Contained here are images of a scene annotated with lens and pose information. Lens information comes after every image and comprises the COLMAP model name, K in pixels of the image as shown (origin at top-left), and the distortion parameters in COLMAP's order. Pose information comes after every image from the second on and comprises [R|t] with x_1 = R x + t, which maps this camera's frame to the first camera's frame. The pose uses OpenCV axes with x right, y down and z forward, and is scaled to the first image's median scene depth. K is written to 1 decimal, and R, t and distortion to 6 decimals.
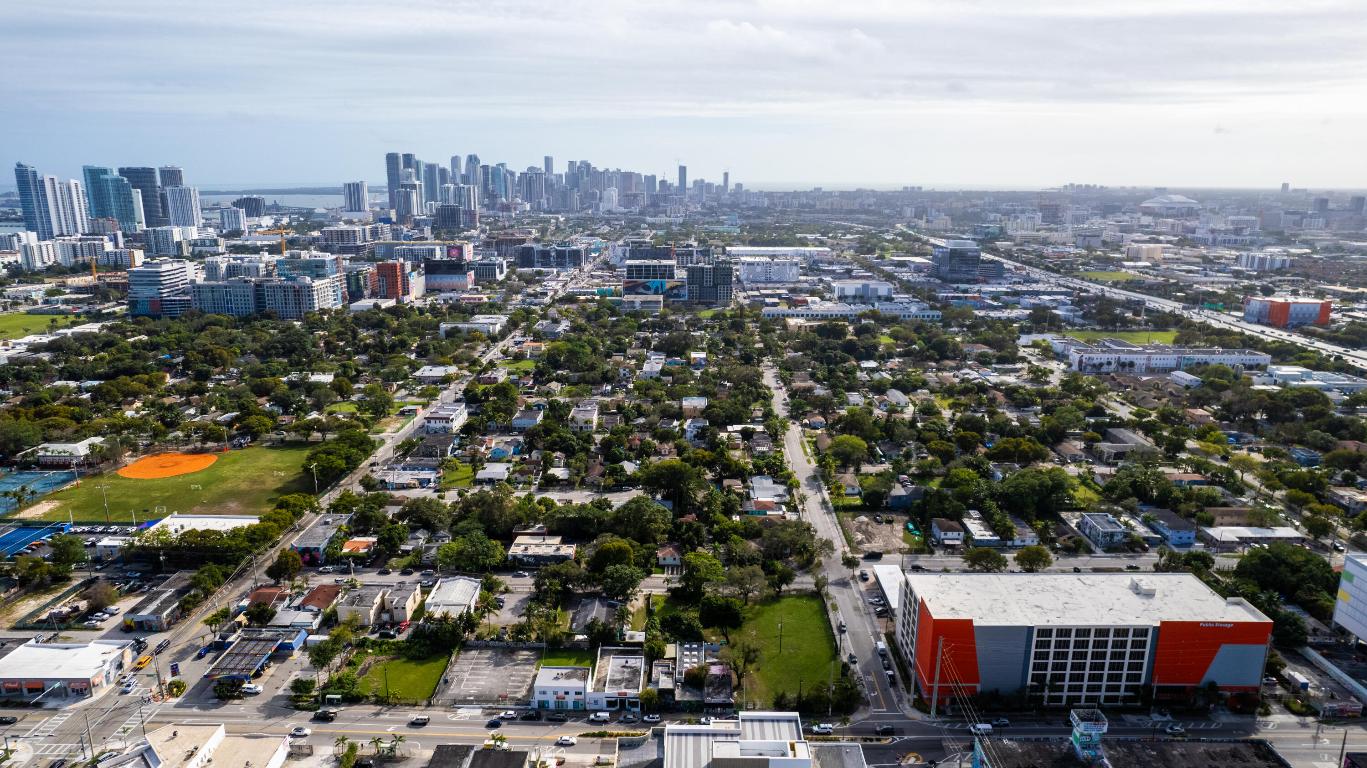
lens RADIAL K [[875.0, 0, 681.2], [0, 875.0, 390.6], [0, 0, 1]] dist [-0.069236, 0.056267]
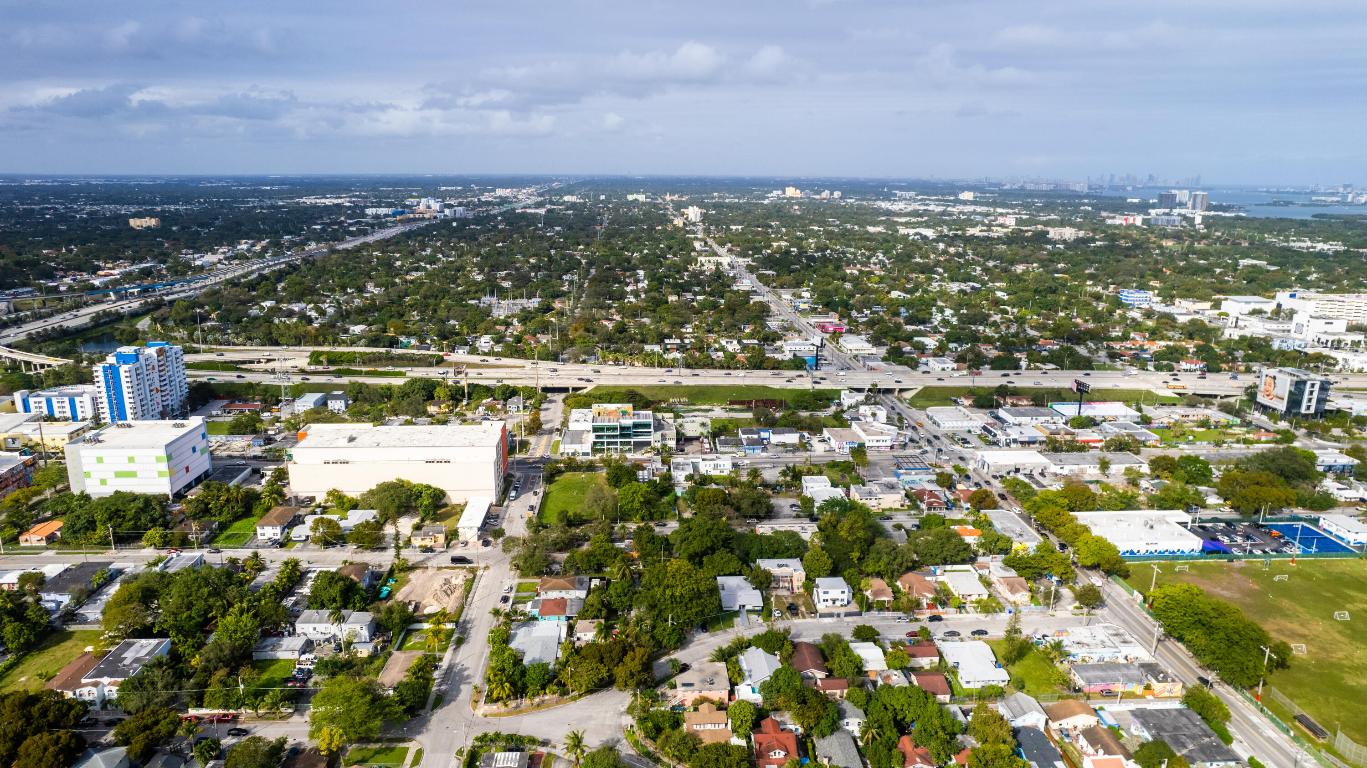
lens RADIAL K [[875.0, 0, 681.2], [0, 875.0, 390.6], [0, 0, 1]] dist [-0.069236, 0.056267]
pose [[-0.996967, 0.007876, -0.077424, 0.019279], [-0.029722, 0.880920, 0.472330, -0.169499], [0.071924, 0.473199, -0.878015, 0.677227]]
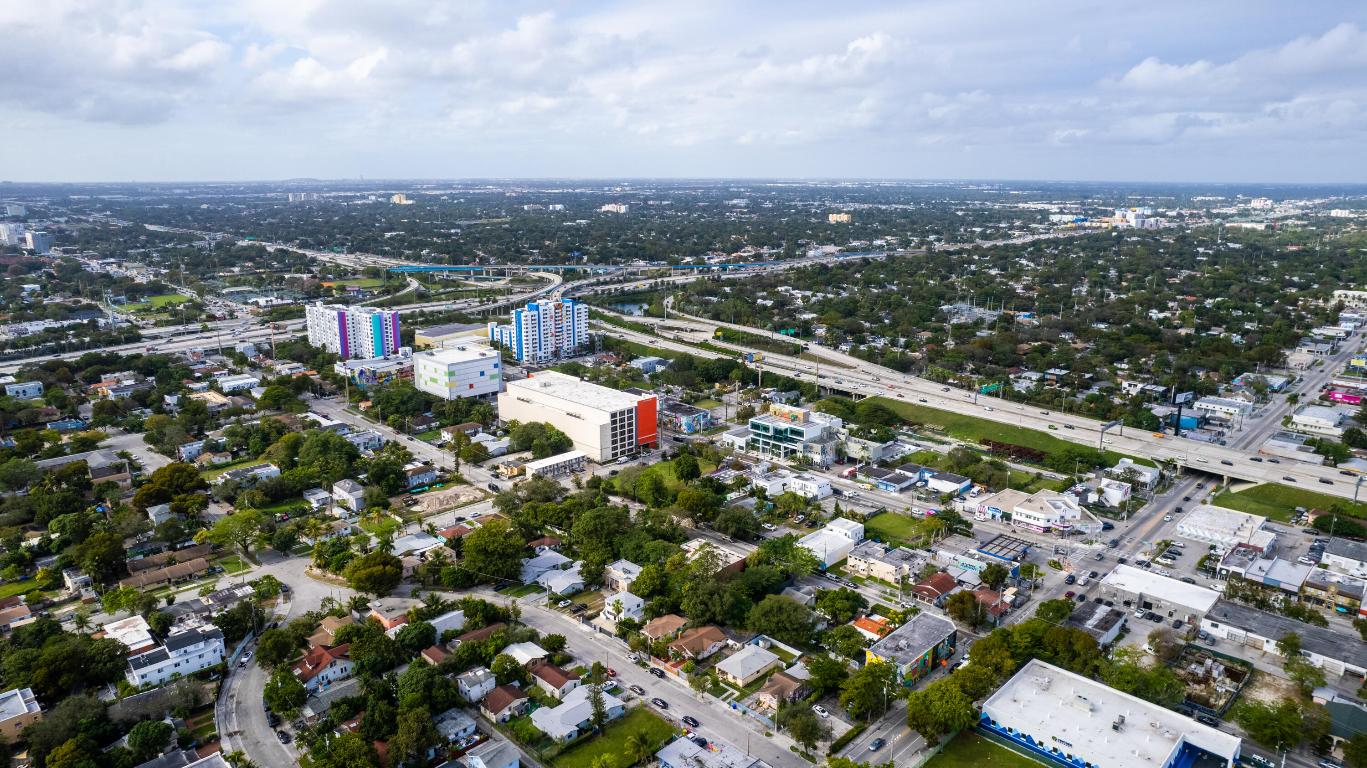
lens RADIAL K [[875.0, 0, 681.2], [0, 875.0, 390.6], [0, 0, 1]] dist [-0.069236, 0.056267]
pose [[-0.721597, -0.171718, 0.670679, -0.278811], [0.164707, 0.898354, 0.407224, -0.140799], [-0.672435, 0.404317, -0.619967, 0.573455]]
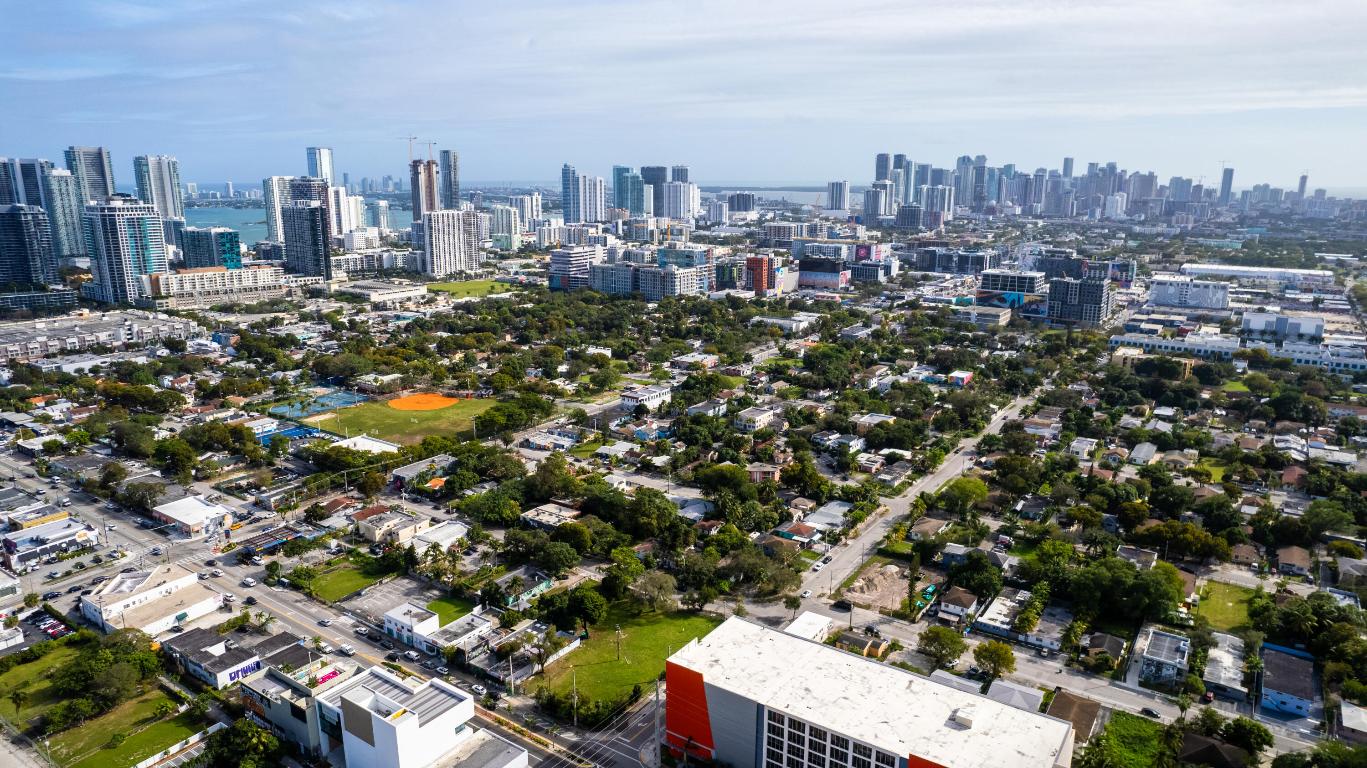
lens RADIAL K [[875.0, 0, 681.2], [0, 875.0, 390.6], [0, 0, 1]] dist [-0.069236, 0.056267]
pose [[0.830225, 0.132782, -0.541383, 0.203253], [-0.133126, 0.990342, 0.038744, -0.015117], [0.541299, 0.039906, 0.839883, 0.059919]]
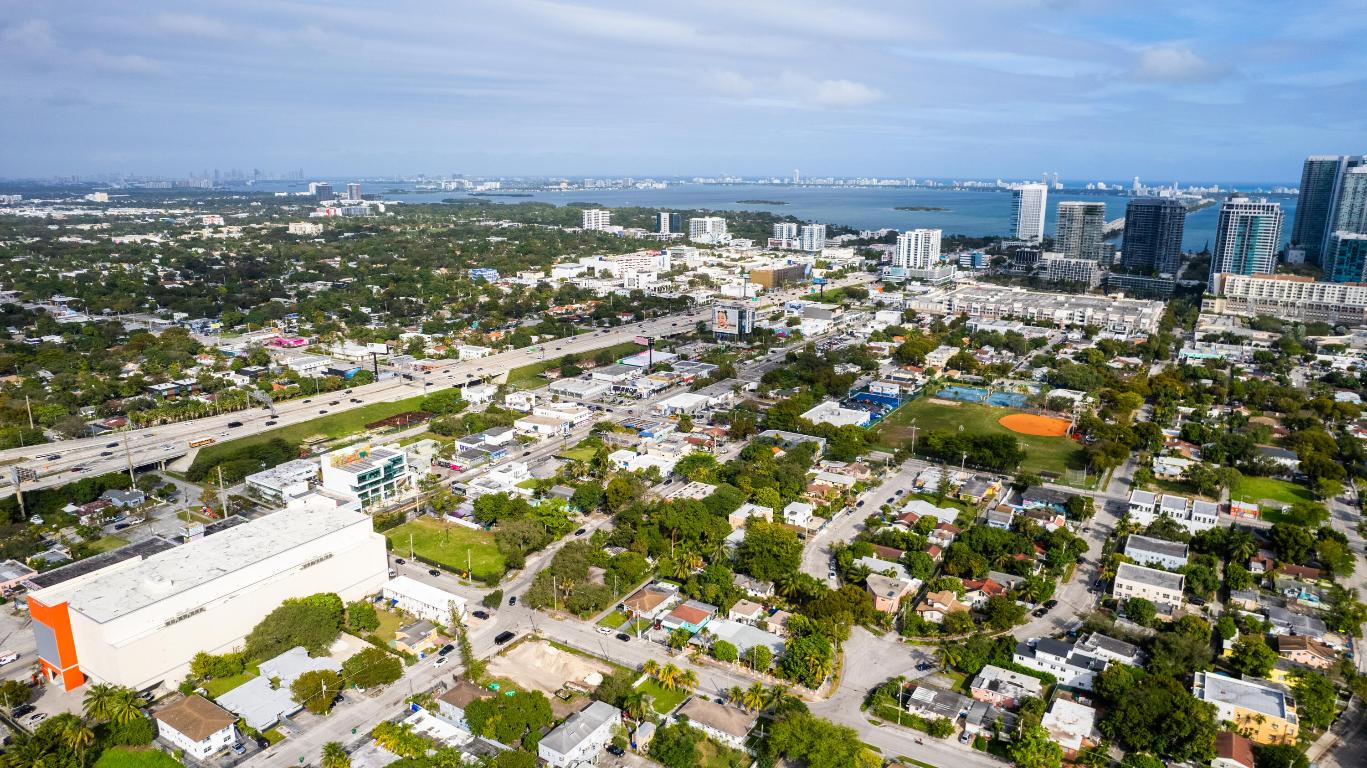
lens RADIAL K [[875.0, 0, 681.2], [0, 875.0, 390.6], [0, 0, 1]] dist [-0.069236, 0.056267]
pose [[-0.518484, 0.206796, -0.829705, 0.288876], [-0.210041, 0.909786, 0.358010, -0.131026], [0.828889, 0.359895, -0.428274, 0.532484]]
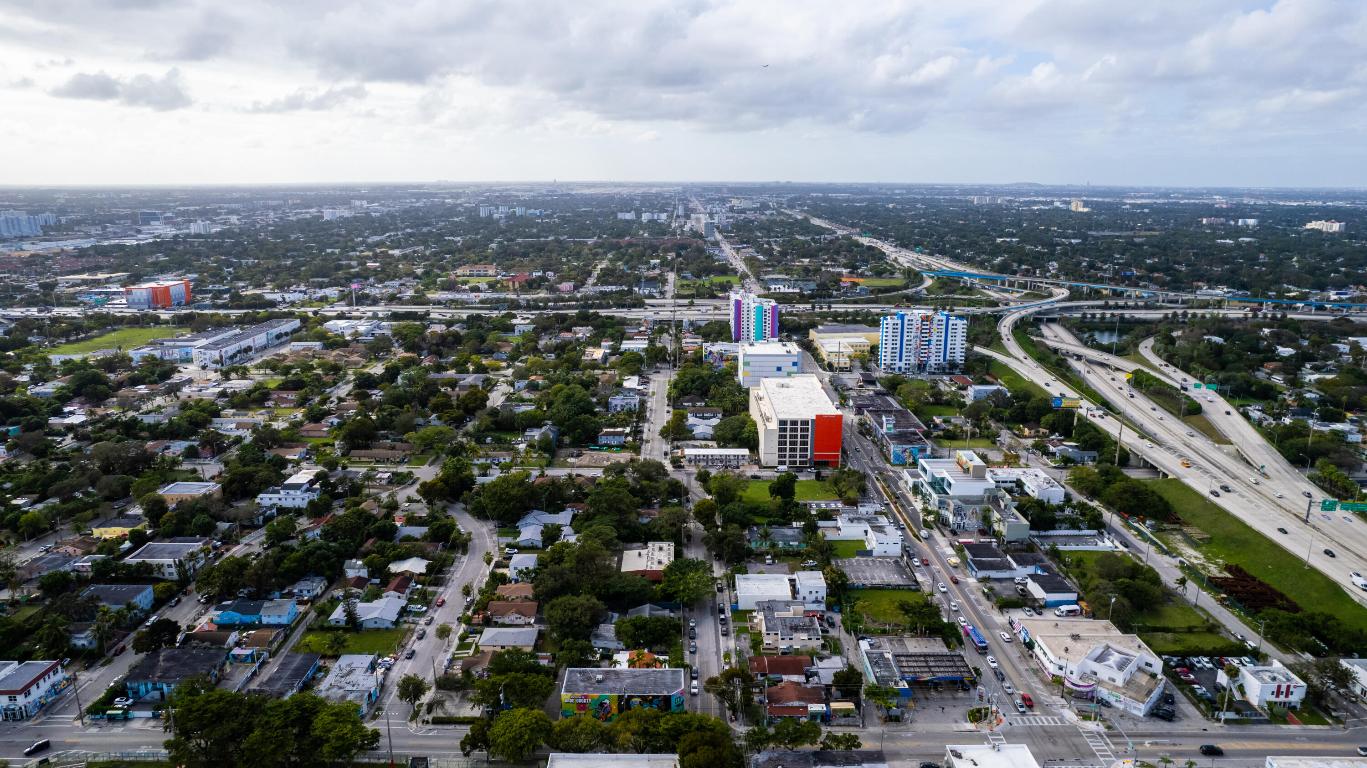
lens RADIAL K [[879.6, 0, 690.6], [0, 879.6, 355.2], [0, 0, 1]] dist [-0.055050, 0.059482]
pose [[-0.028758, -0.203426, 0.978668, -0.396729], [0.236538, 0.949881, 0.204393, -0.082650], [-0.971196, 0.237371, 0.020801, 0.329534]]
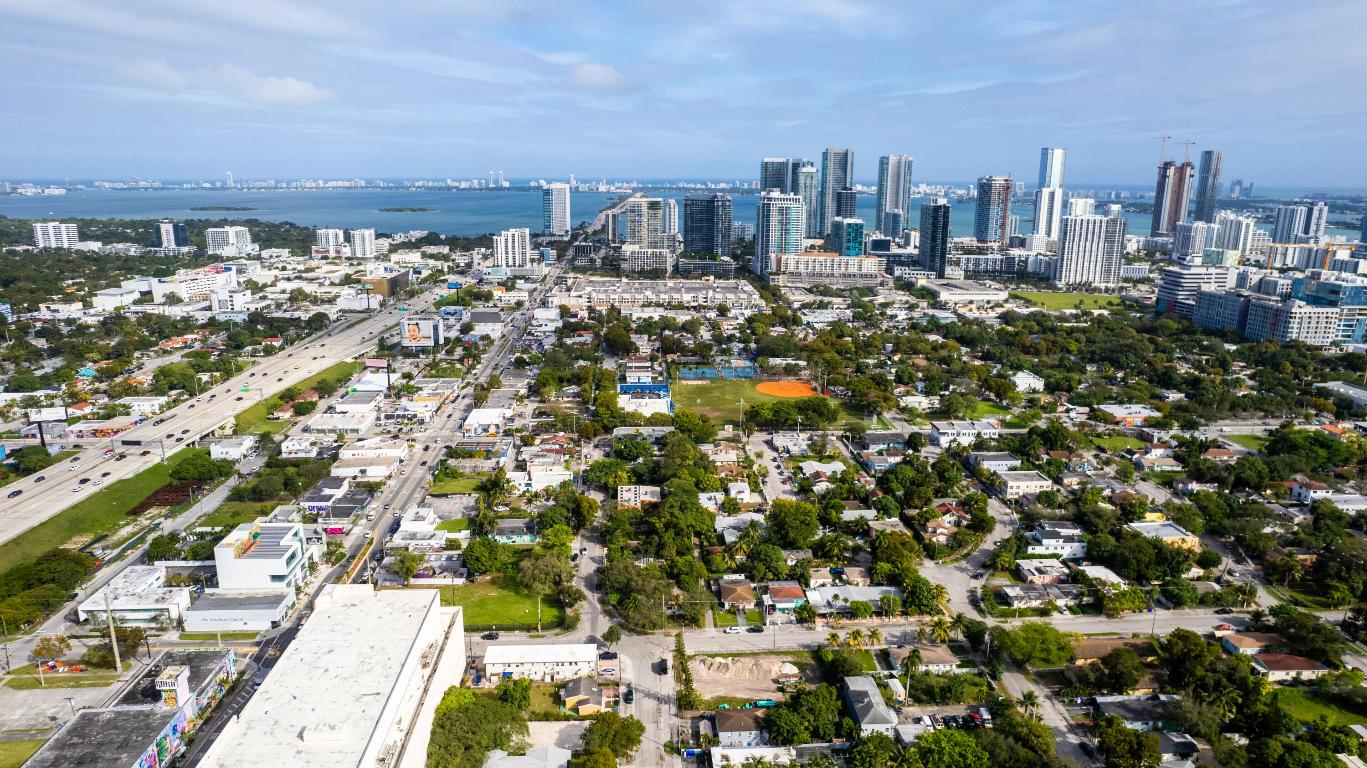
lens RADIAL K [[875.0, 0, 681.2], [0, 875.0, 390.6], [0, 0, 1]] dist [-0.069236, 0.056267]
pose [[0.076106, 0.240950, -0.967549, 0.346526], [-0.246435, 0.944805, 0.215902, -0.080949], [0.966166, 0.222007, 0.131284, 0.326234]]
